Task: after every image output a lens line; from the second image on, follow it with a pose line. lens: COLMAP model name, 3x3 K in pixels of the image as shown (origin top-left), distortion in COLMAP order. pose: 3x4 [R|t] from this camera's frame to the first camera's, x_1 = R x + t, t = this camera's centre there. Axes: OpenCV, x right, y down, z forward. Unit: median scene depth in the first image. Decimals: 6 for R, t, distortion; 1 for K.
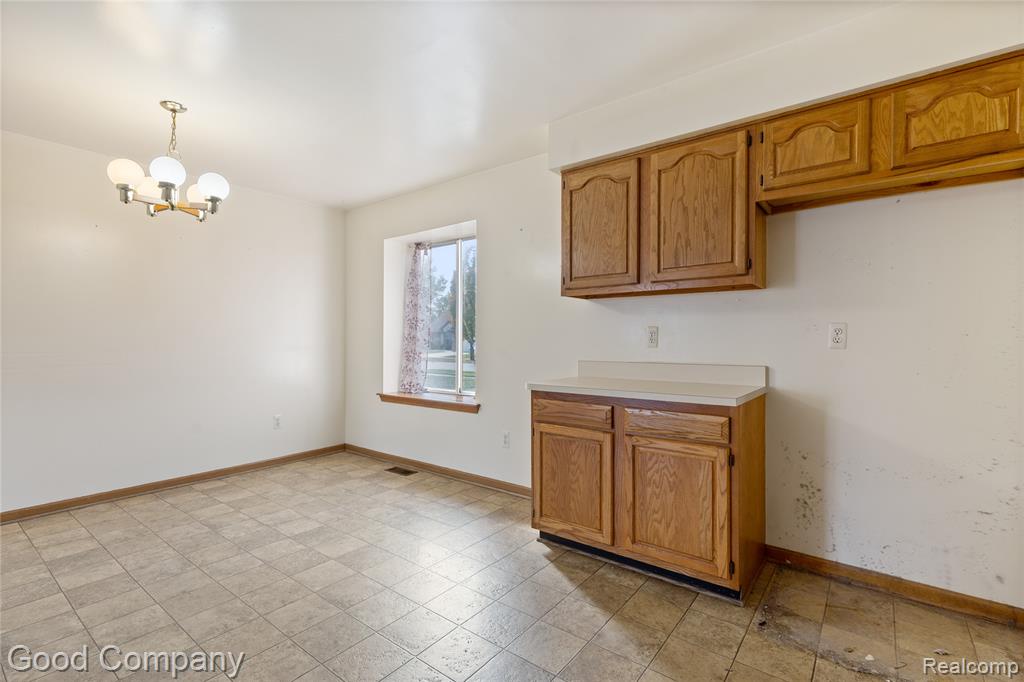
lens RADIAL K [[471.5, 0, 496.1], [0, 471.5, 339.4], [0, 0, 1]] dist [0.007150, -0.001231]
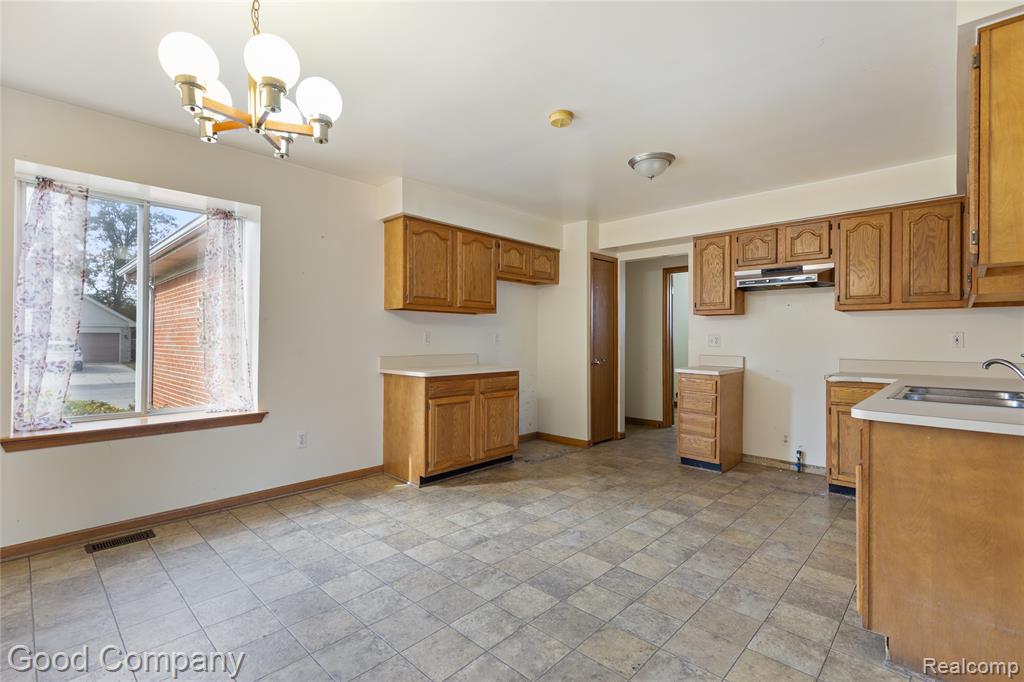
lens RADIAL K [[471.5, 0, 529.2], [0, 471.5, 336.7], [0, 0, 1]] dist [0.007150, -0.001231]
pose [[0.052760, 0.008153, 0.998574, -1.214046], [-0.005040, 0.999956, -0.007898, -0.001316], [-0.998594, -0.004616, 0.052799, 0.590280]]
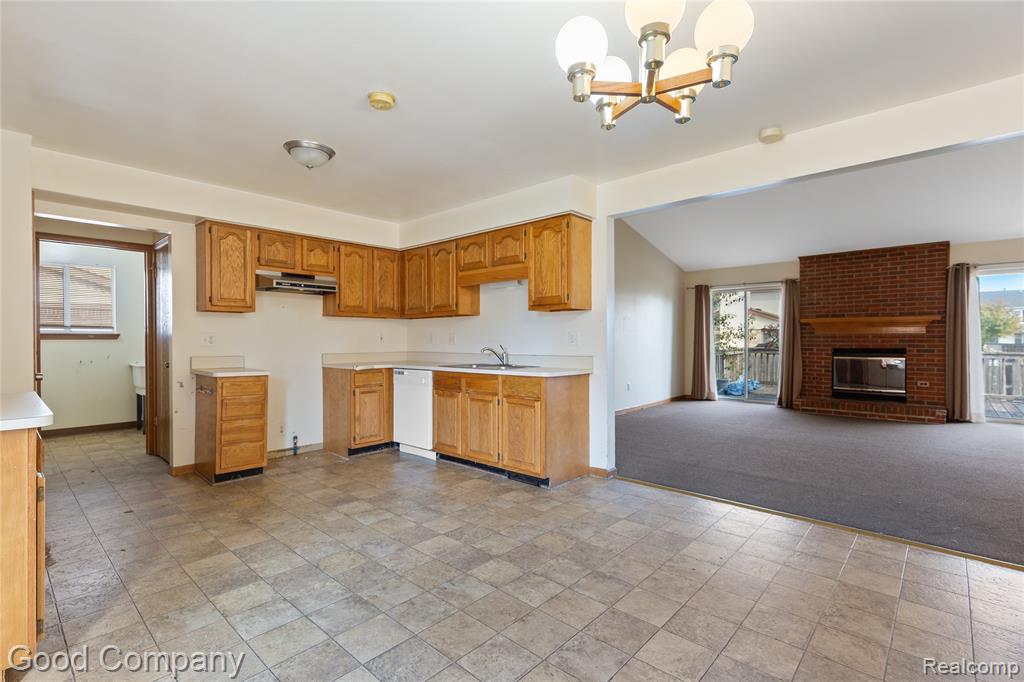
lens RADIAL K [[471.5, 0, 507.5], [0, 471.5, 342.8], [0, 0, 1]] dist [0.007150, -0.001231]
pose [[-0.998369, 0.000691, 0.057078, -0.527710], [0.001206, 0.999959, 0.009000, -0.006395], [-0.057070, 0.009054, -0.998329, 1.476150]]
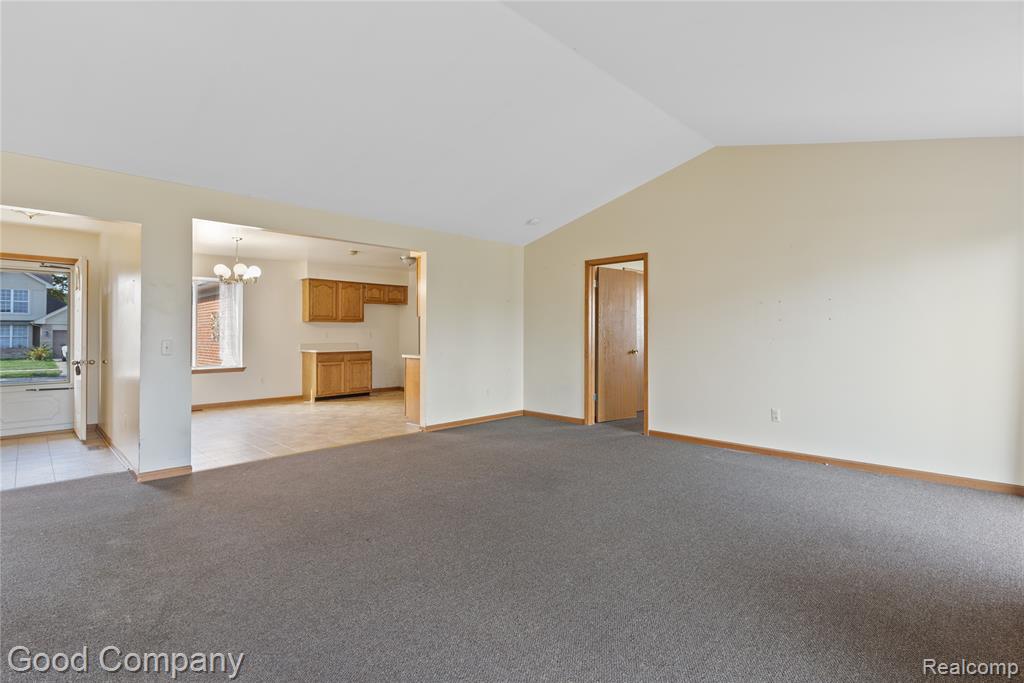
lens RADIAL K [[471.5, 0, 508.5], [0, 471.5, 328.5], [0, 0, 1]] dist [0.007150, -0.001231]
pose [[0.082897, 0.015577, 0.996436, -2.719290], [0.002946, 0.999870, -0.015876, 0.003349], [-0.996554, 0.004252, 0.082840, -0.468143]]
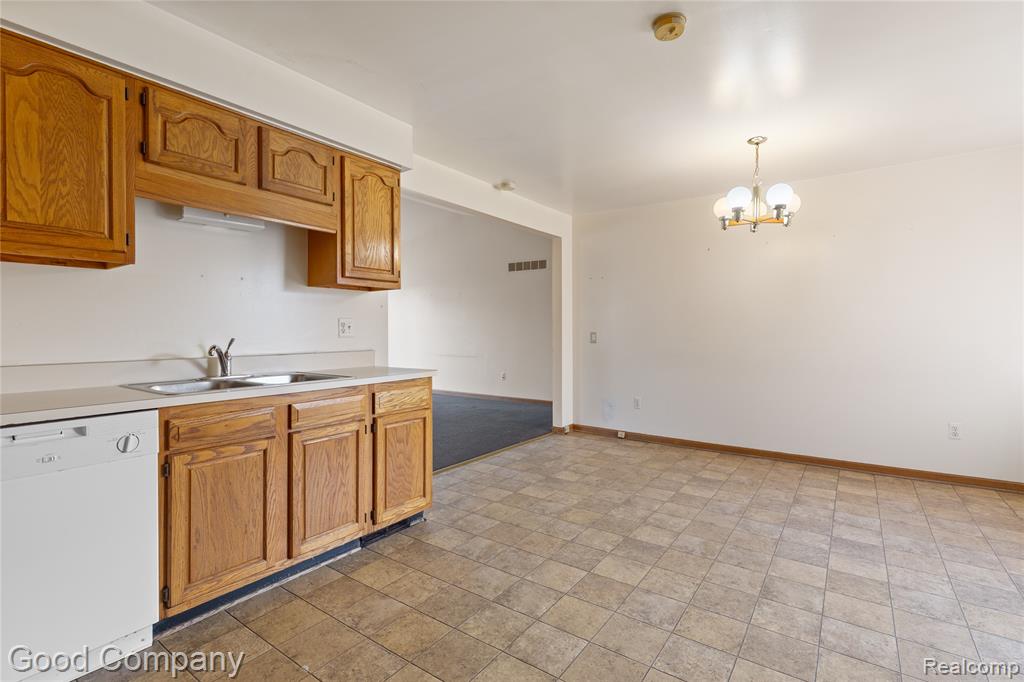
lens RADIAL K [[471.5, 0, 525.1], [0, 471.5, 330.4], [0, 0, 1]] dist [0.007150, -0.001231]
pose [[0.071363, -0.000487, -0.997450, 0.472637], [-0.001079, 0.999999, -0.000565, 0.000538], [0.997450, 0.001117, 0.071362, 0.304695]]
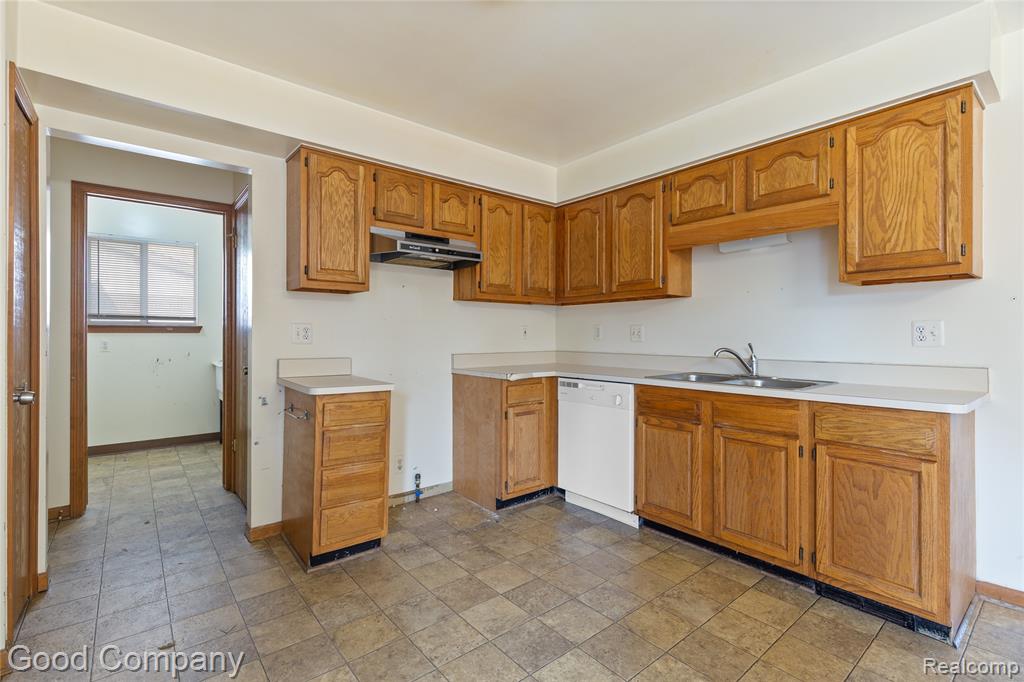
lens RADIAL K [[471.5, 0, 506.8], [0, 471.5, 330.1], [0, 0, 1]] dist [0.007150, -0.001231]
pose [[-0.978659, -0.000166, 0.205492, -0.115794], [-0.001476, 0.999980, -0.006223, -0.005227], [-0.205486, -0.006394, -0.978639, 0.912595]]
